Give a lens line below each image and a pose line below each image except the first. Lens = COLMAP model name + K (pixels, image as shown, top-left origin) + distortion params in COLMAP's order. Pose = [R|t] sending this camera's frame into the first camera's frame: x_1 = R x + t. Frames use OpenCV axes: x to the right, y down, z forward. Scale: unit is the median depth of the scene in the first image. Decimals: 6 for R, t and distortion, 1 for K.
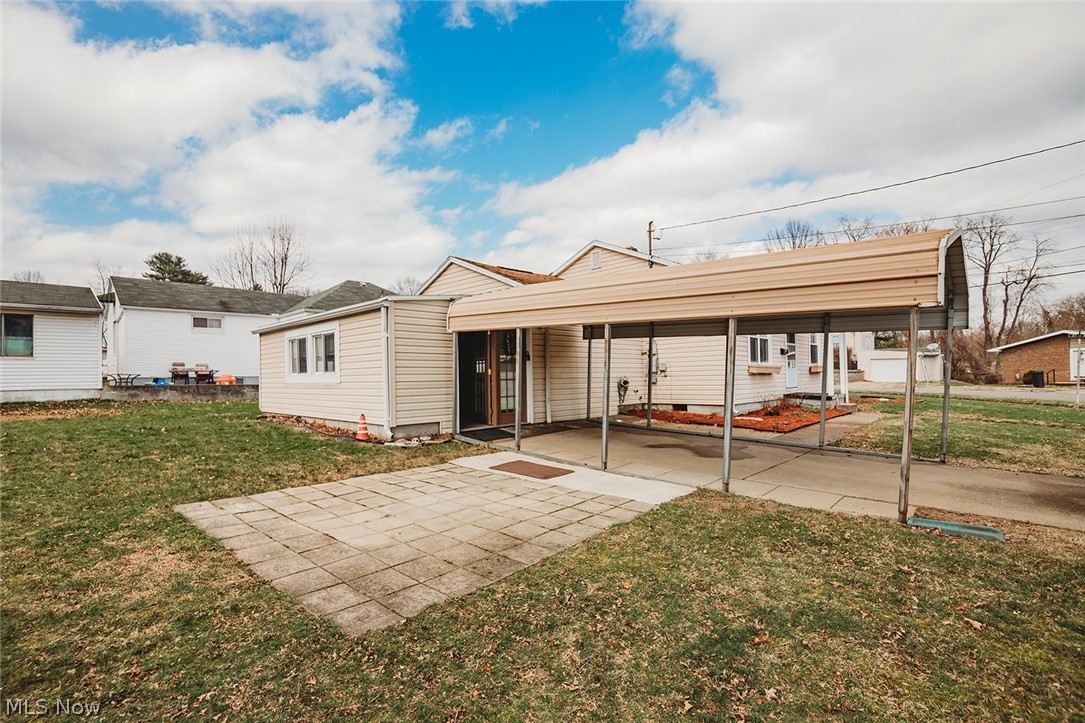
lens RADIAL K [[511.8, 0, 542.5], [0, 511.8, 361.5], [0, 0, 1]] dist [-0.017309, 0.000227]
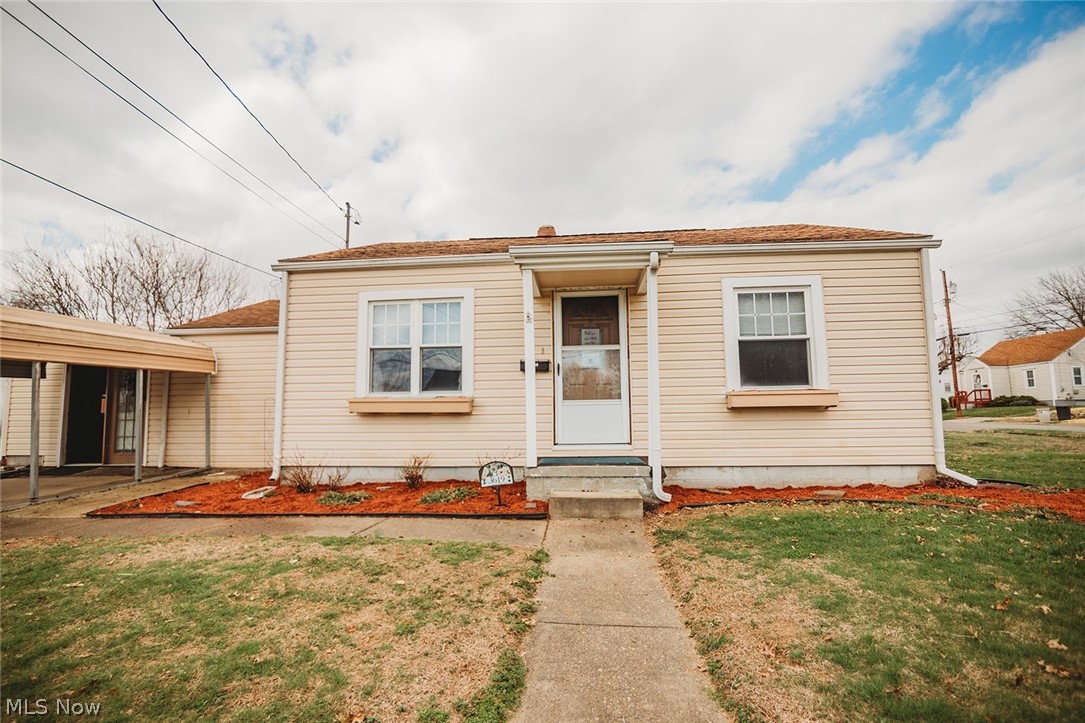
lens RADIAL K [[511.8, 0, 542.5], [0, 511.8, 361.5], [0, 0, 1]] dist [-0.017309, 0.000227]
pose [[0.606119, -0.078199, -0.791521, 1.218496], [0.026454, 0.996587, -0.078201, 0.018959], [0.794934, 0.026461, 0.606118, 1.024453]]
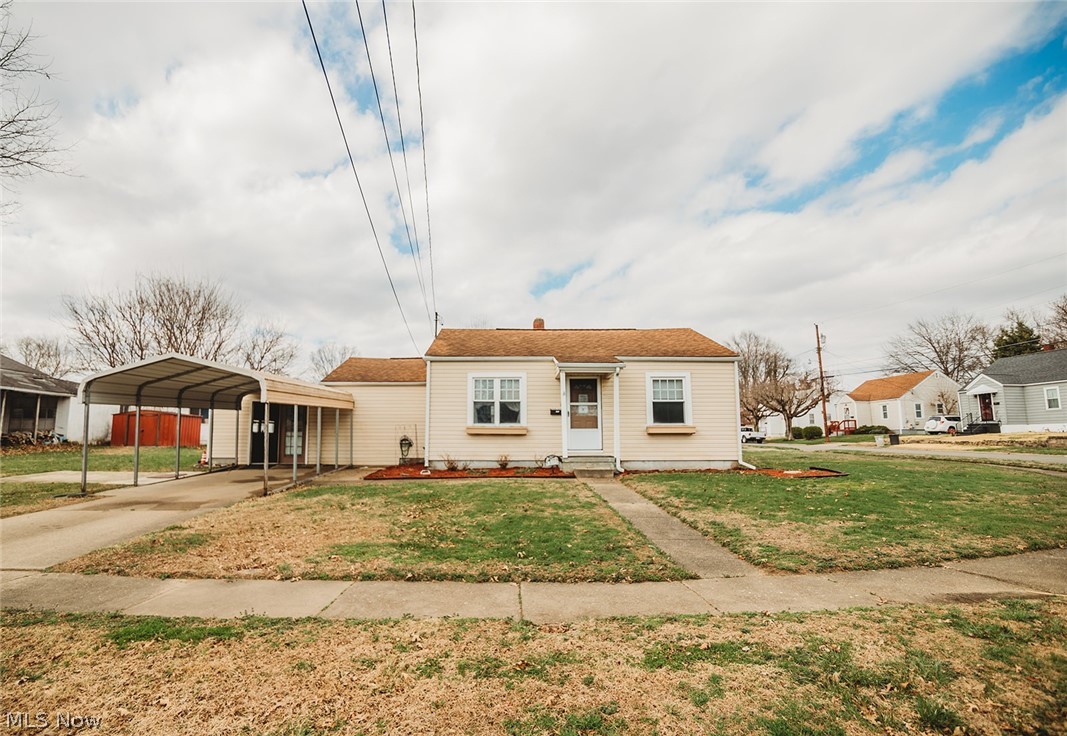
lens RADIAL K [[507.2, 0, 513.0], [0, 507.2, 366.5], [0, 0, 1]] dist [-0.016232, 0.000319]
pose [[0.674840, -0.090871, -0.732348, 1.622462], [0.013159, 0.993714, -0.111177, 0.000929], [0.737847, 0.065390, 0.671793, 0.399044]]
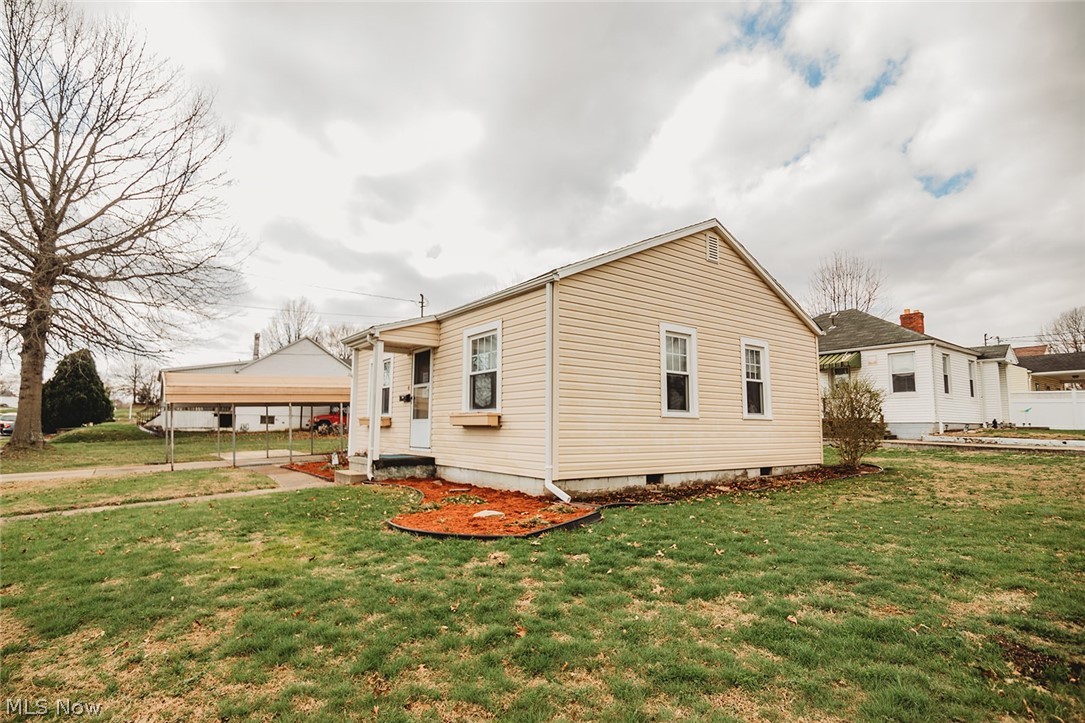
lens RADIAL K [[511.8, 0, 542.5], [0, 511.8, 361.5], [0, 0, 1]] dist [-0.017309, 0.000227]
pose [[-0.142890, -0.112535, -0.983320, 1.708894], [0.025388, 0.992771, -0.117306, 0.030358], [0.989413, -0.041726, -0.139000, 1.866031]]
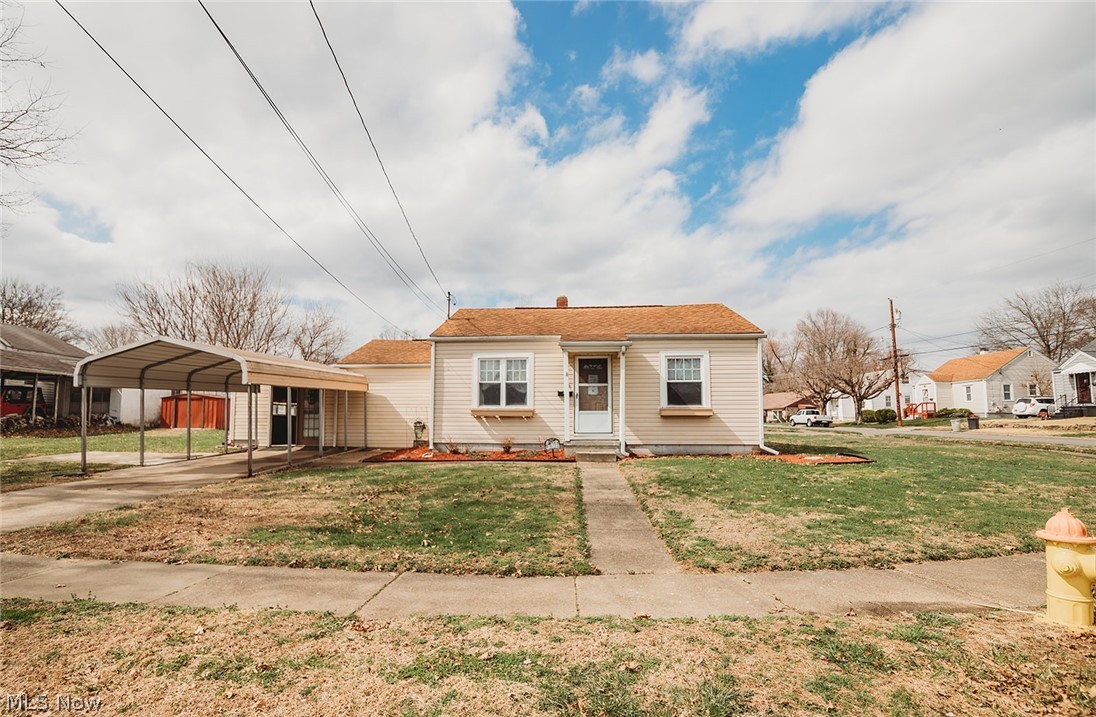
lens RADIAL K [[515.0, 0, 532.8], [0, 515.0, 373.6], [0, 0, 1]] dist [-0.016460, 0.000081]
pose [[0.607627, -0.059650, -0.791980, 1.694867], [0.013821, 0.997819, -0.064550, 0.005693], [0.794103, 0.028276, 0.607126, 0.541525]]
